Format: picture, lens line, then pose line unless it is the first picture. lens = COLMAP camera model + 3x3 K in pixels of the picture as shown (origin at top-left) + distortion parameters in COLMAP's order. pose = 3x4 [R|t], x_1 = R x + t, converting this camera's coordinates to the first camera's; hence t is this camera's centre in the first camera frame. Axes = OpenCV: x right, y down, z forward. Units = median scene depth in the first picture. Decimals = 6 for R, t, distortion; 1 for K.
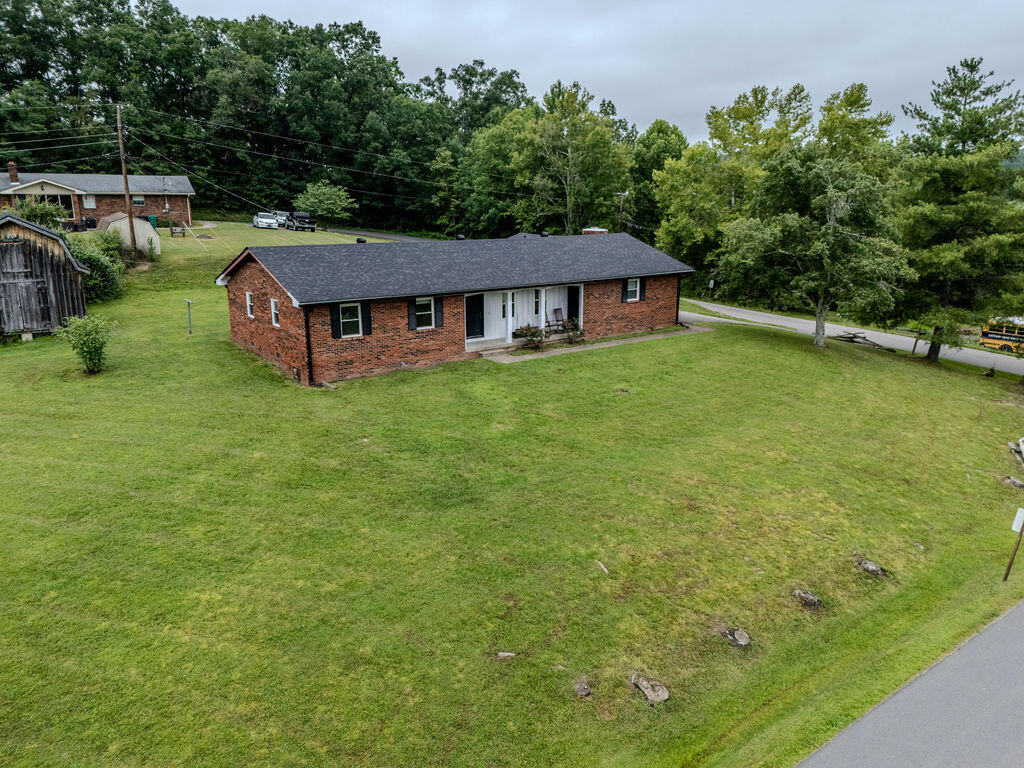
lens RADIAL K [[762.3, 0, 511.6], [0, 762.3, 381.2], [0, 0, 1]] dist [0.084475, -0.095939]
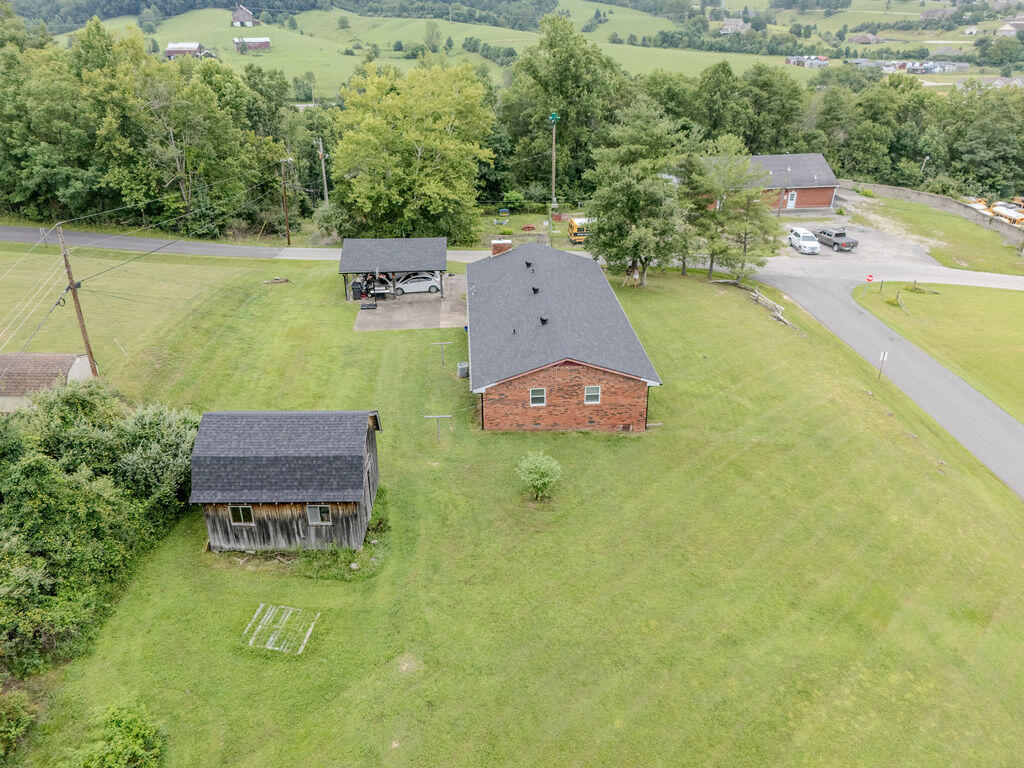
lens RADIAL K [[756.3, 0, 511.5], [0, 756.3, 382.9], [0, 0, 1]] dist [0.065164, -0.060244]
pose [[0.540356, -0.384794, 0.748297, -1.159950], [0.201287, 0.922602, 0.329073, -0.487074], [-0.817006, -0.027194, 0.575988, 0.284144]]
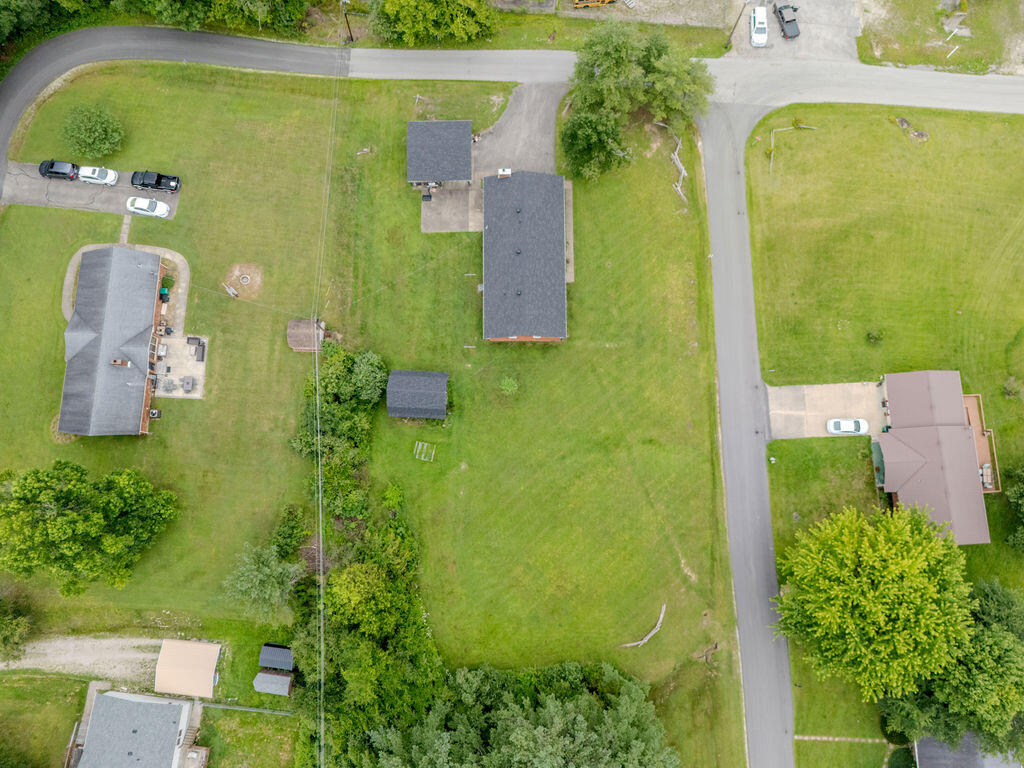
lens RADIAL K [[754.2, 0, 510.4], [0, 754.2, 384.7], [0, 0, 1]] dist [0.074428, -0.080179]
pose [[0.589160, -0.798572, 0.123180, -0.758112], [0.209369, 0.298117, 0.931285, -2.438264], [-0.780420, -0.522886, 0.342835, -0.061354]]
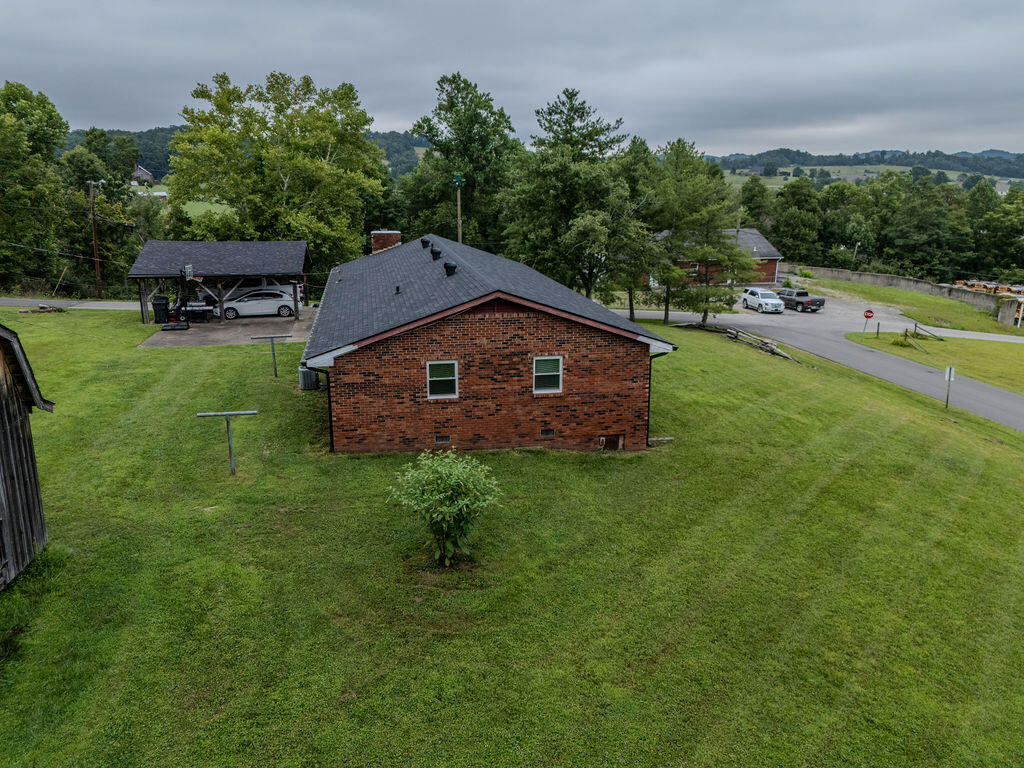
lens RADIAL K [[756.3, 0, 511.5], [0, 756.3, 382.9], [0, 0, 1]] dist [0.065164, -0.060244]
pose [[0.435183, -0.230231, 0.870408, -0.780132], [0.204310, 0.966785, 0.153574, -0.164100], [-0.876854, 0.111000, 0.467767, 0.586292]]
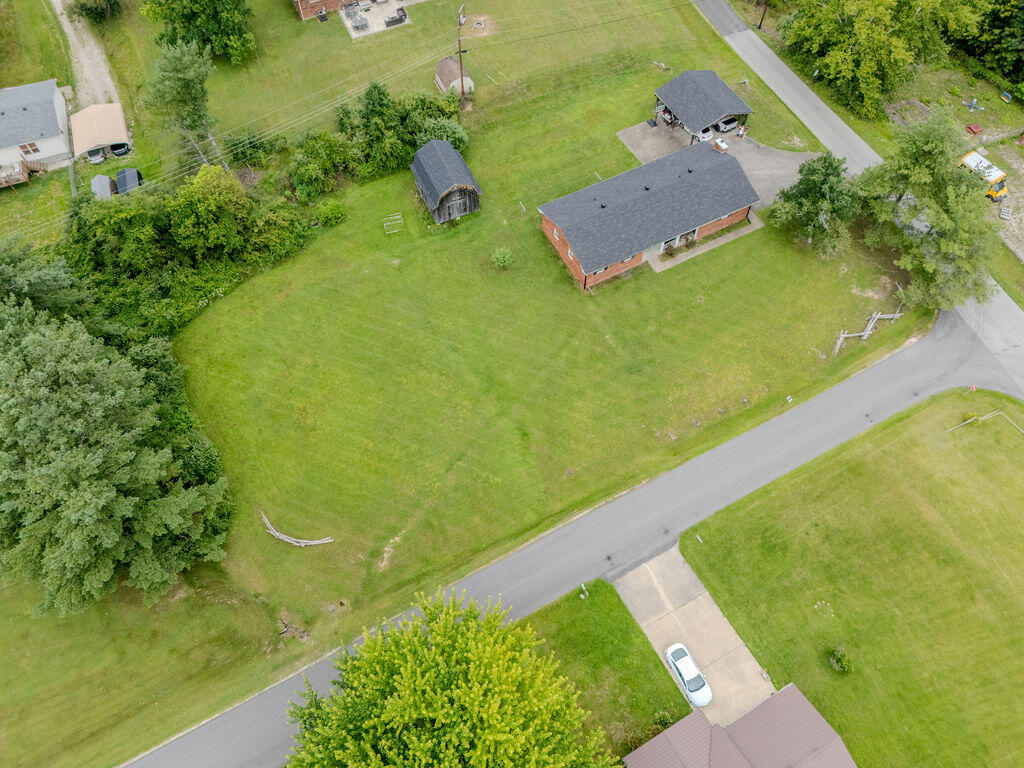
lens RADIAL K [[754.2, 0, 510.4], [0, 754.2, 384.7], [0, 0, 1]] dist [0.074428, -0.080179]
pose [[0.986910, 0.133029, -0.091175, -0.181382], [-0.027078, 0.693994, 0.719472, -1.342967], [0.158985, -0.707585, 0.688511, -0.914125]]
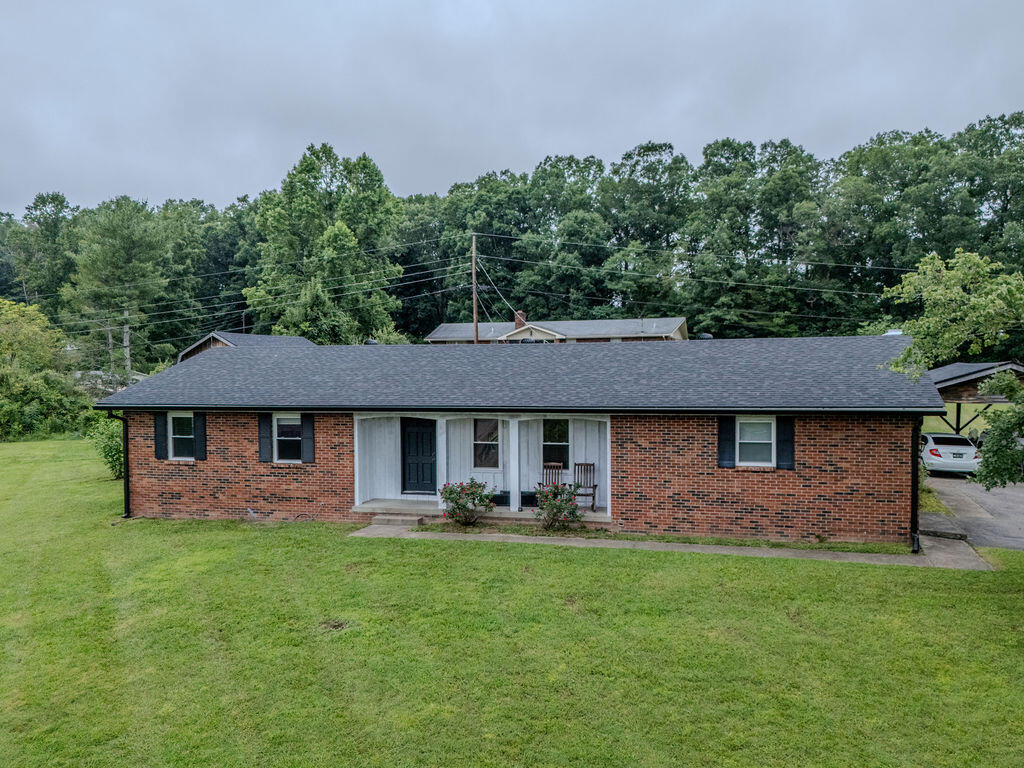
lens RADIAL K [[843.6, 0, 532.6], [0, 843.6, 423.8], [0, 0, 1]] dist [0.069926, -0.083972]
pose [[0.608318, 0.043858, -0.792481, 0.492816], [-0.180867, 0.979862, -0.084608, -0.066843], [0.772811, 0.194802, 0.604000, 0.618610]]
